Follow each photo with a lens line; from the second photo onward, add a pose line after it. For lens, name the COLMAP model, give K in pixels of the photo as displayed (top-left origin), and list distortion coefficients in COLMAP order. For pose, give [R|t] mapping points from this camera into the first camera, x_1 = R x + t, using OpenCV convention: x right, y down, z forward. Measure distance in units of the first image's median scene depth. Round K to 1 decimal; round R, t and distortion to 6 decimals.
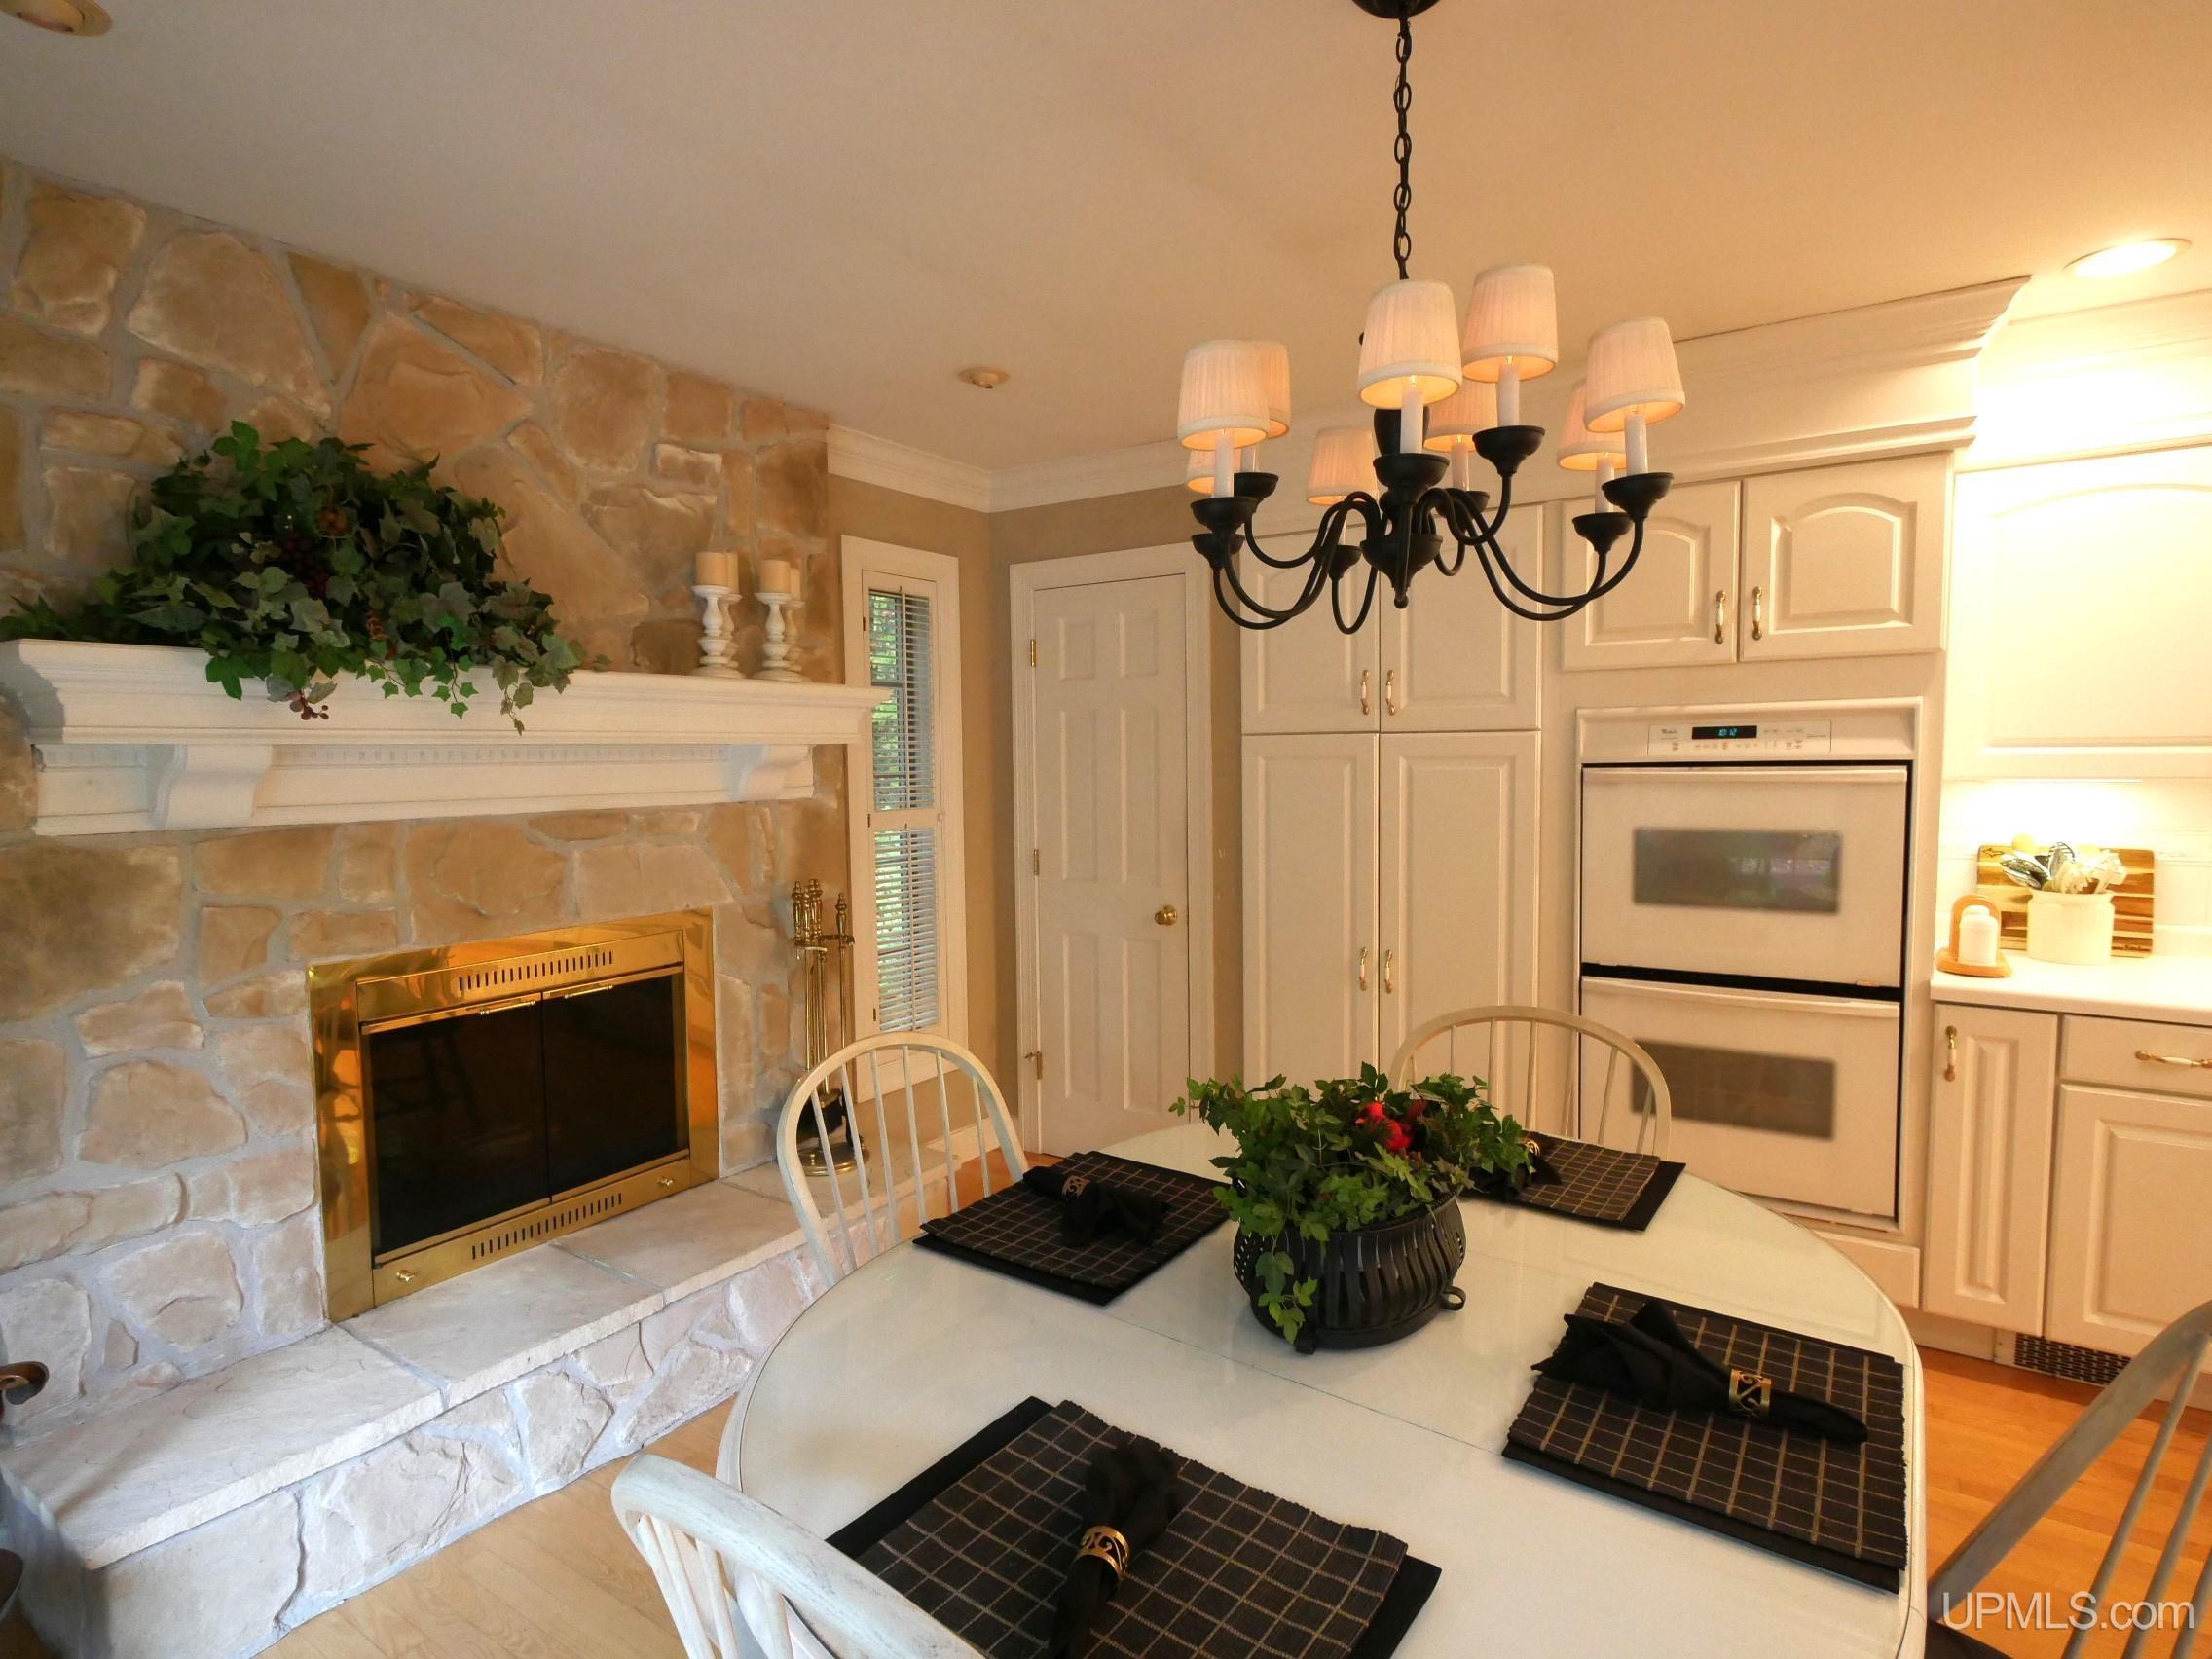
lens RADIAL K [[1146.8, 0, 1105.4], [0, 1146.8, 832.9], [0, 0, 1]] dist [-0.003188, -0.000503]
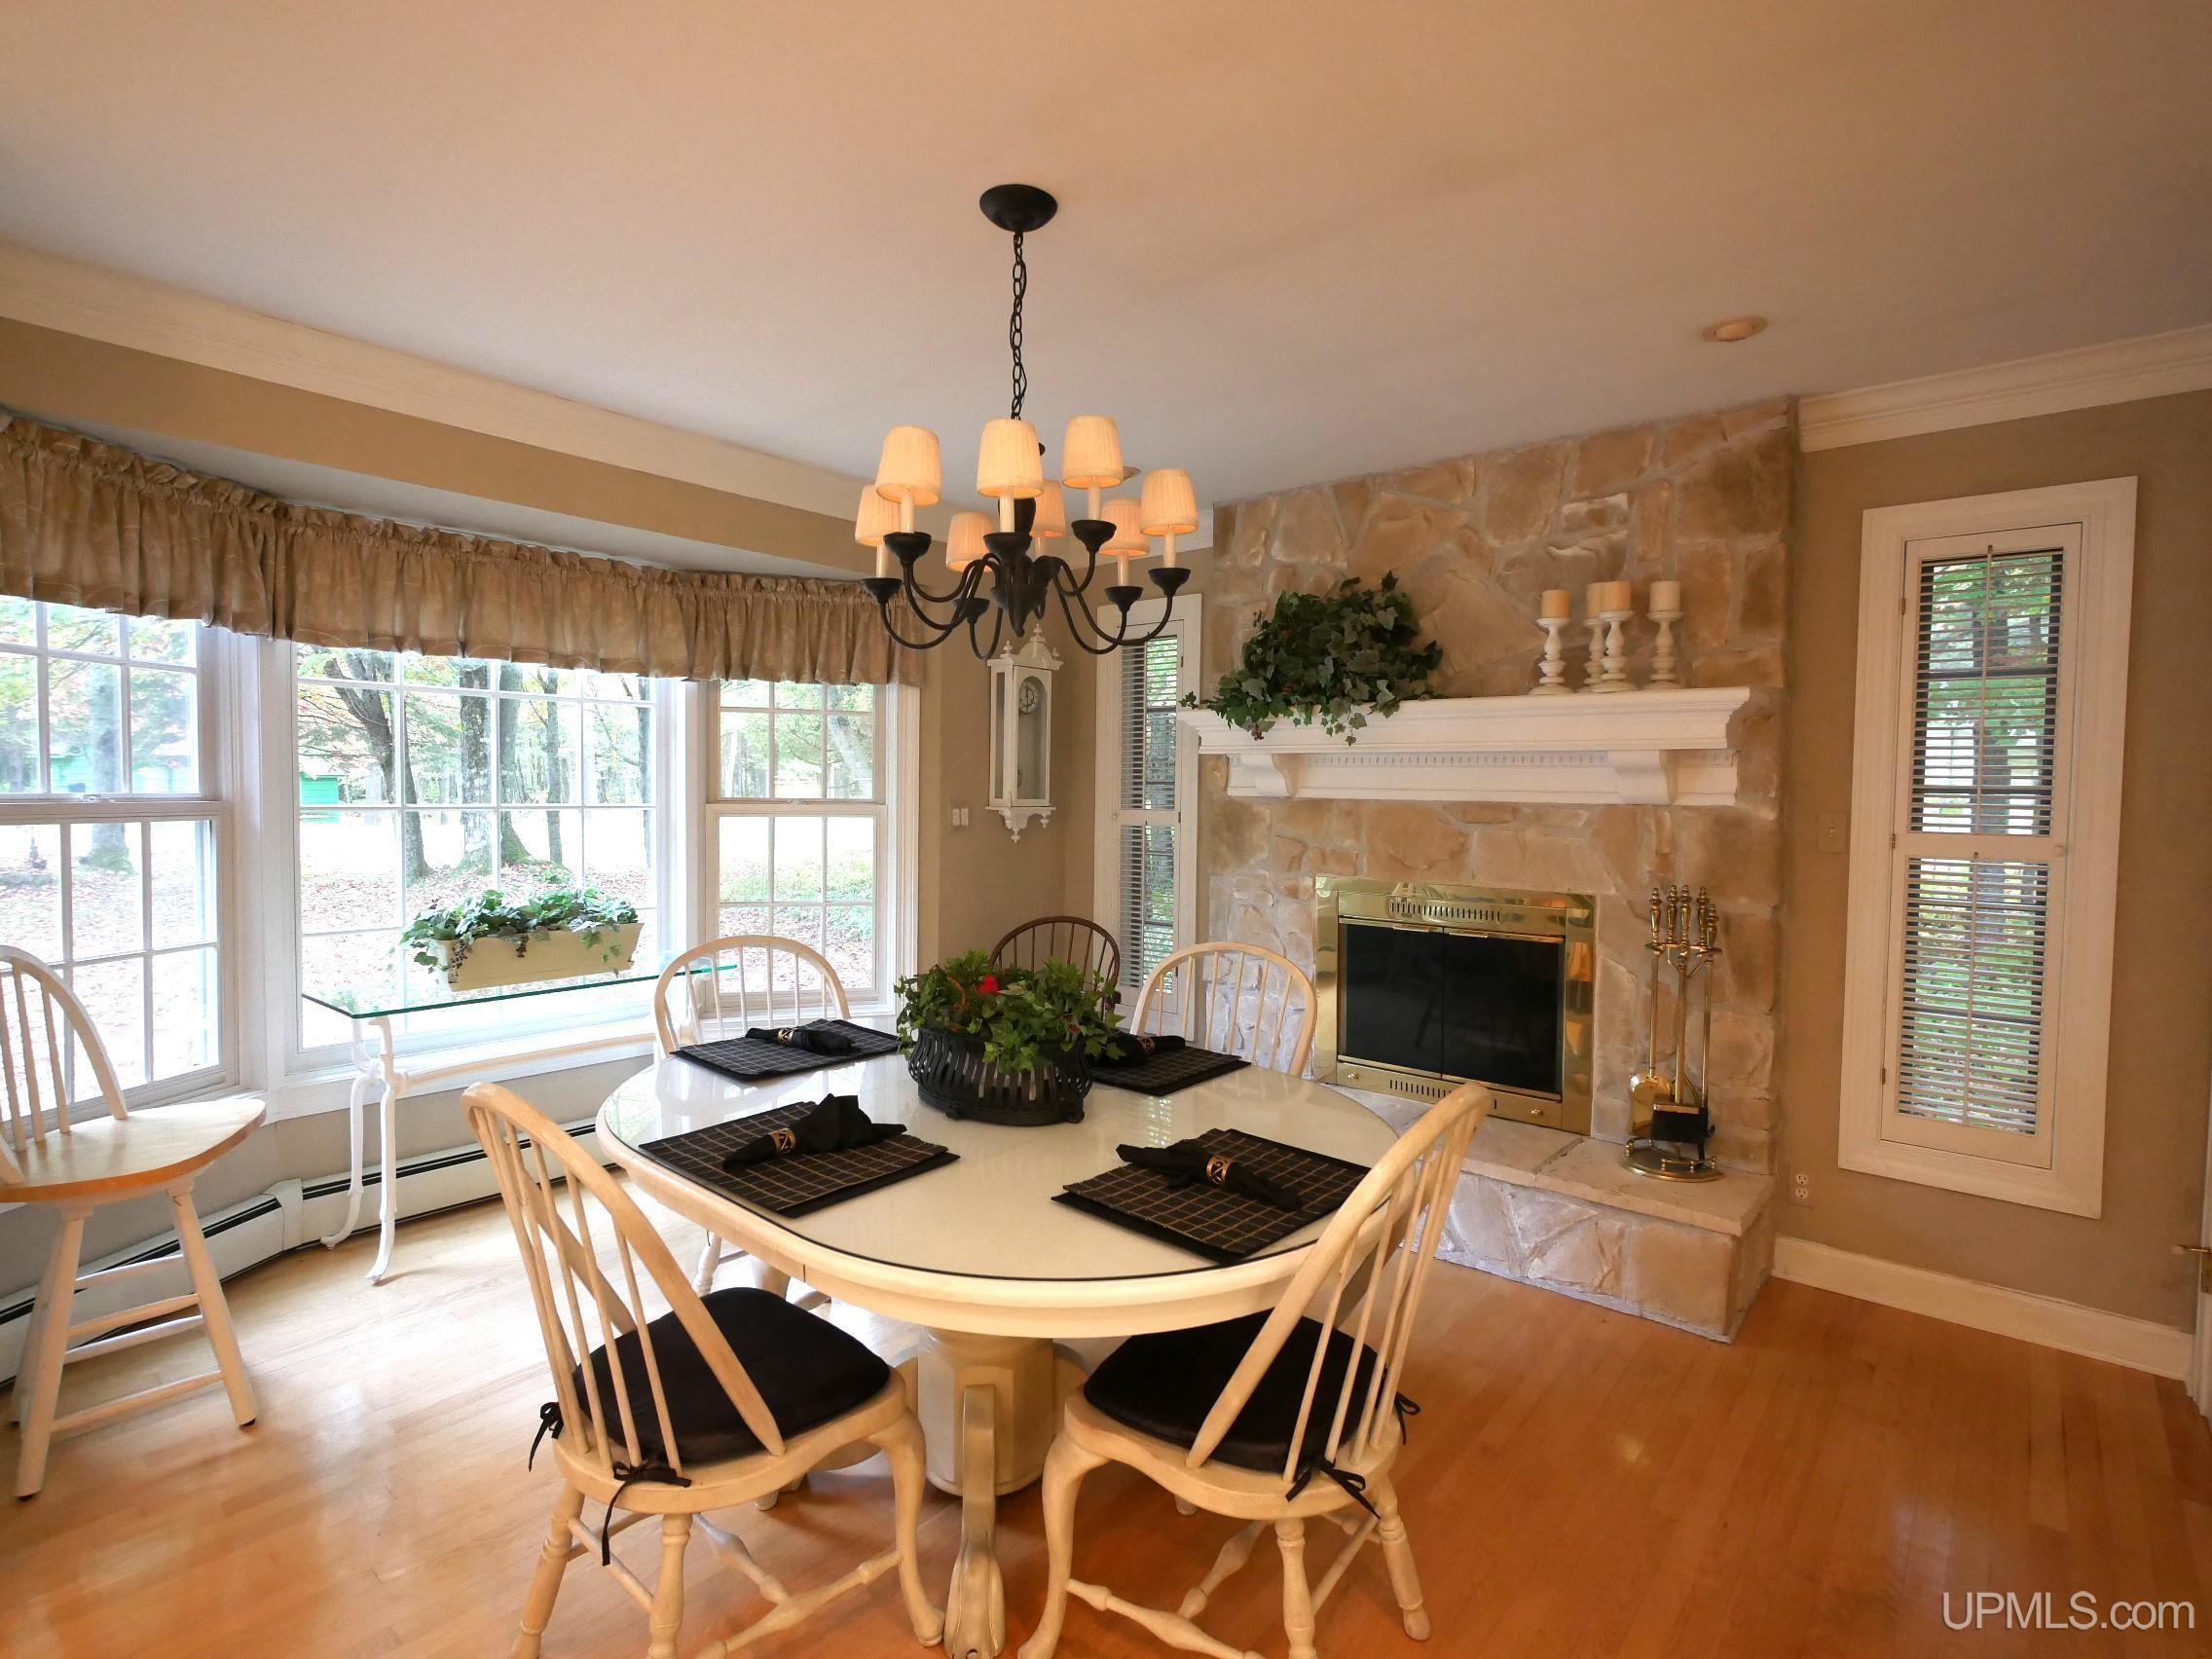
lens RADIAL K [[1115.8, 0, 1099.3], [0, 1115.8, 833.7], [0, 0, 1]] dist [-0.001430, 0.000754]
pose [[-0.120617, 0.052062, -0.991333, 1.042601], [-0.081860, 0.994701, 0.062199, -0.031067], [0.989318, 0.088653, -0.115716, 0.819611]]
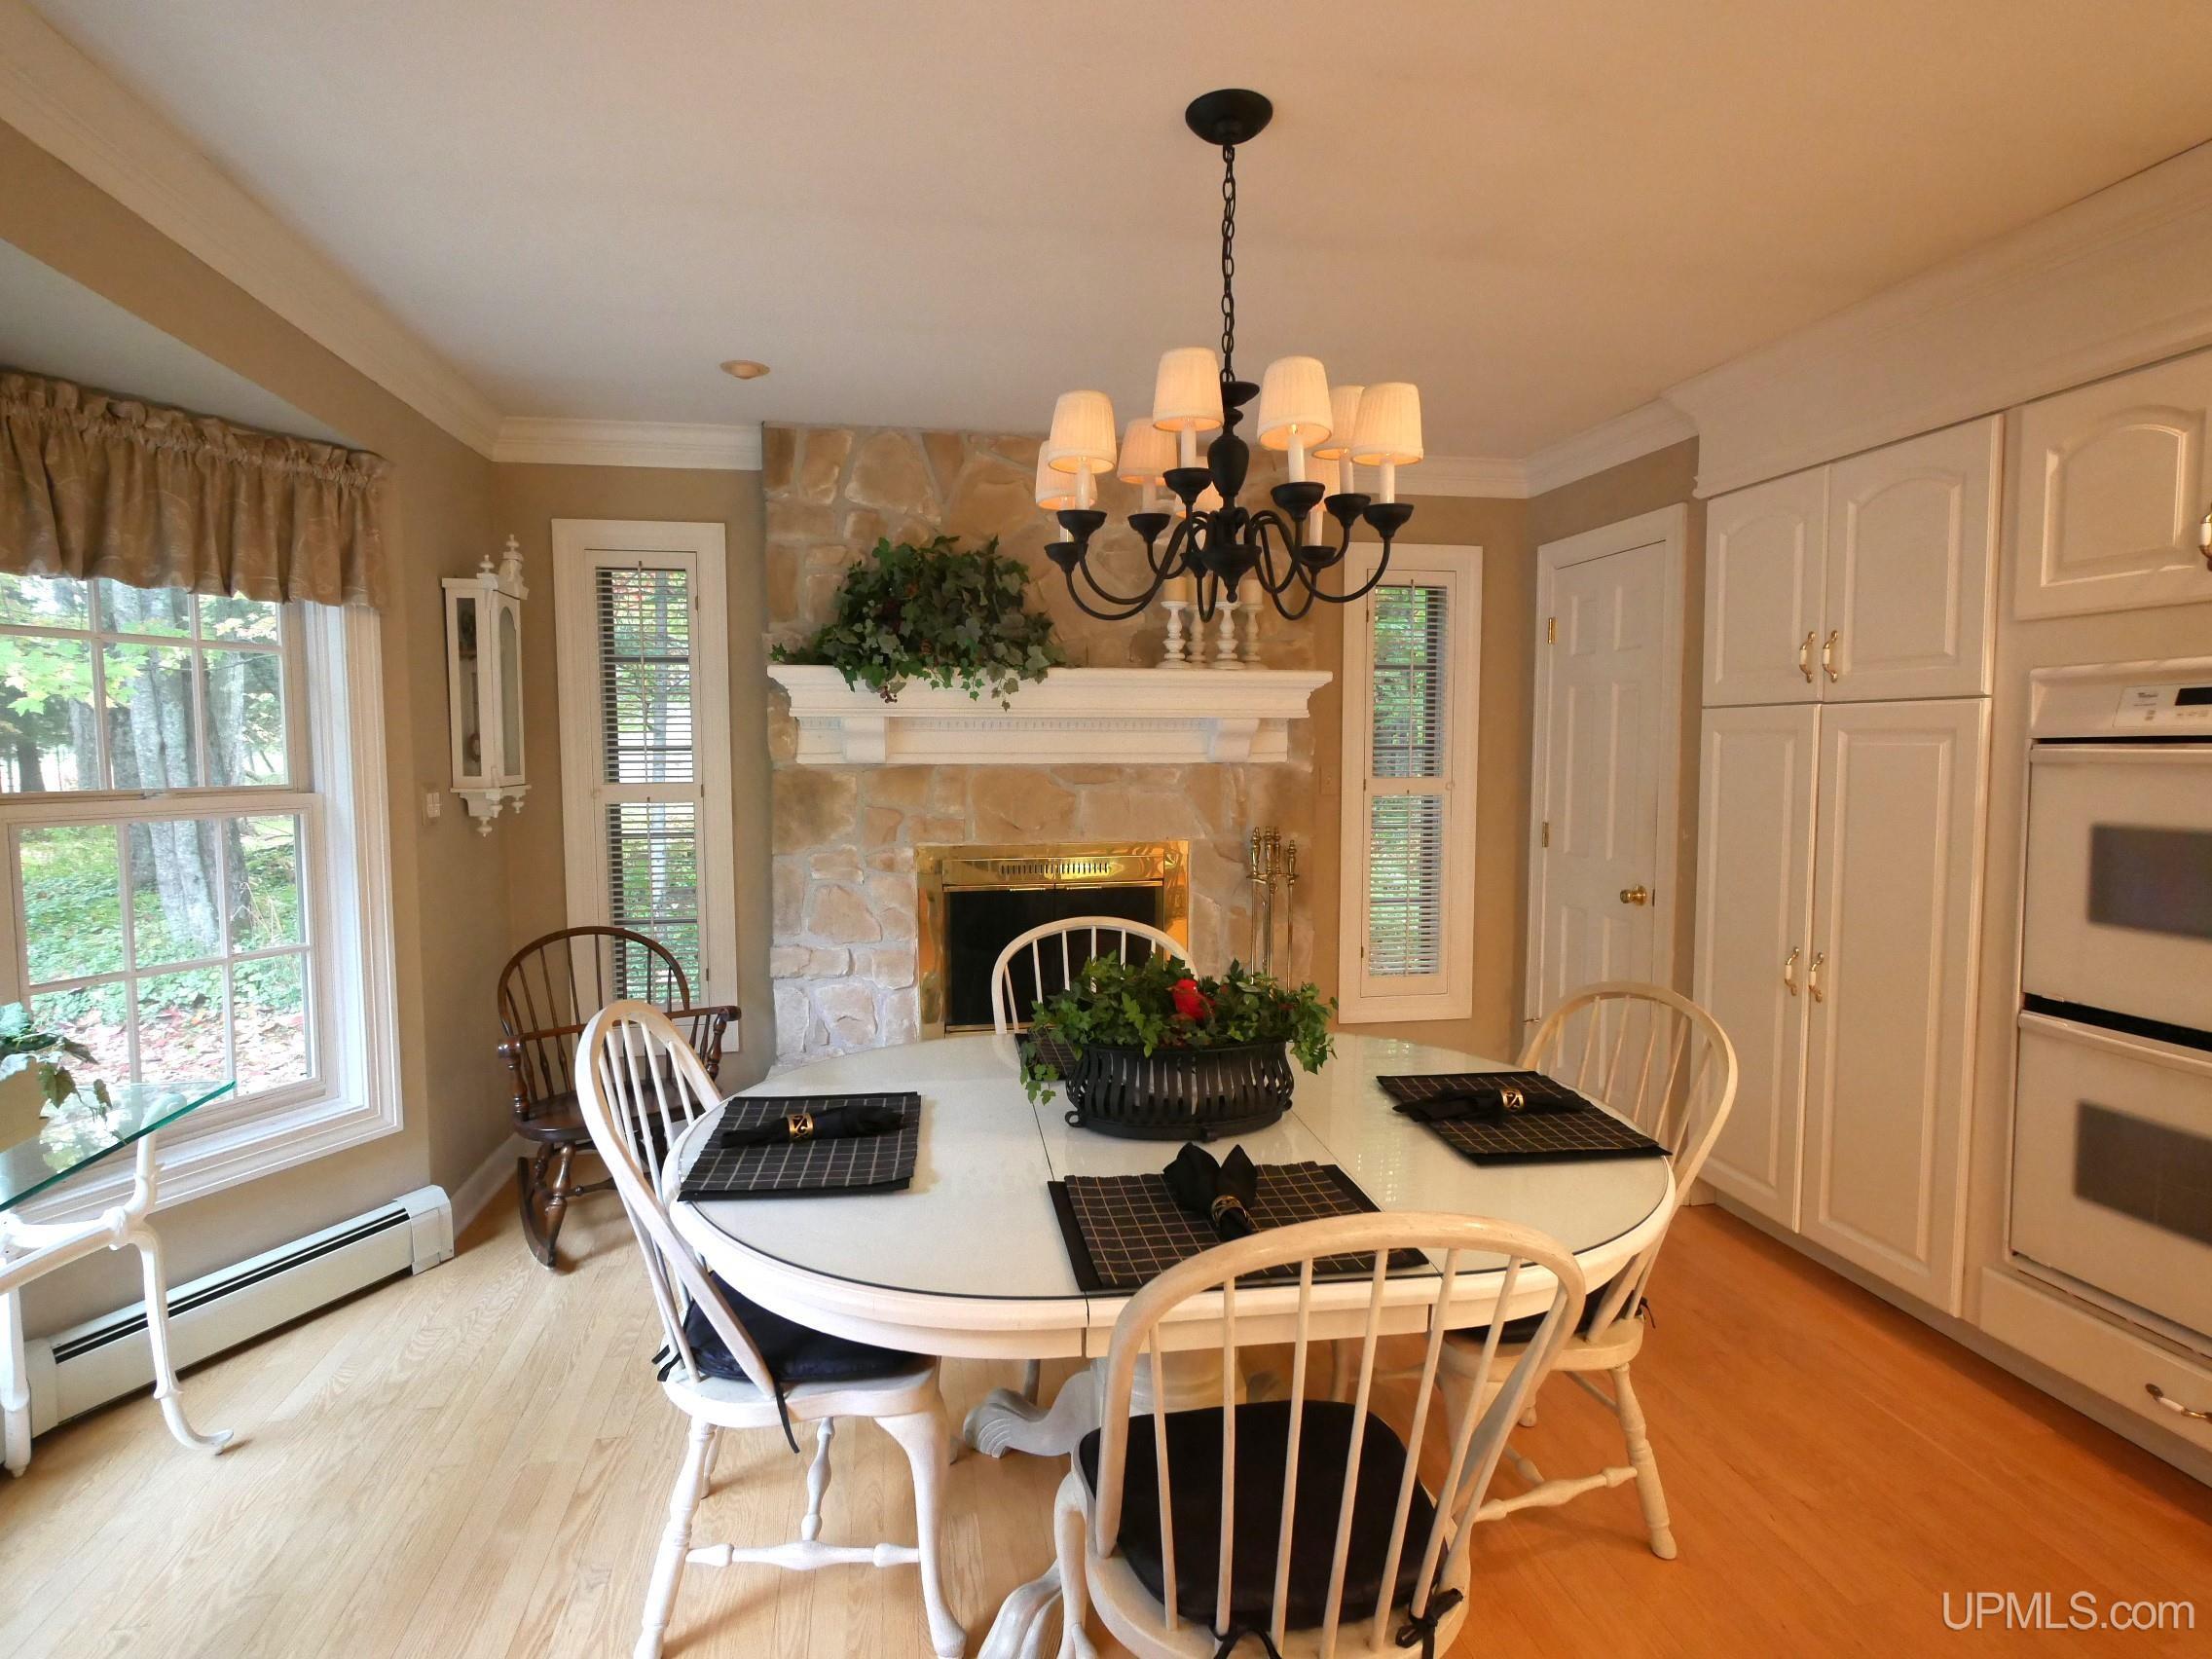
lens RADIAL K [[1146.8, 0, 1105.4], [0, 1146.8, 832.9], [0, 0, 1]] dist [-0.003188, -0.000503]
pose [[0.691457, 0.066787, -0.719324, 0.708581], [-0.057569, 0.997645, 0.037289, 0.014569], [0.720120, 0.015627, 0.693674, 0.005980]]
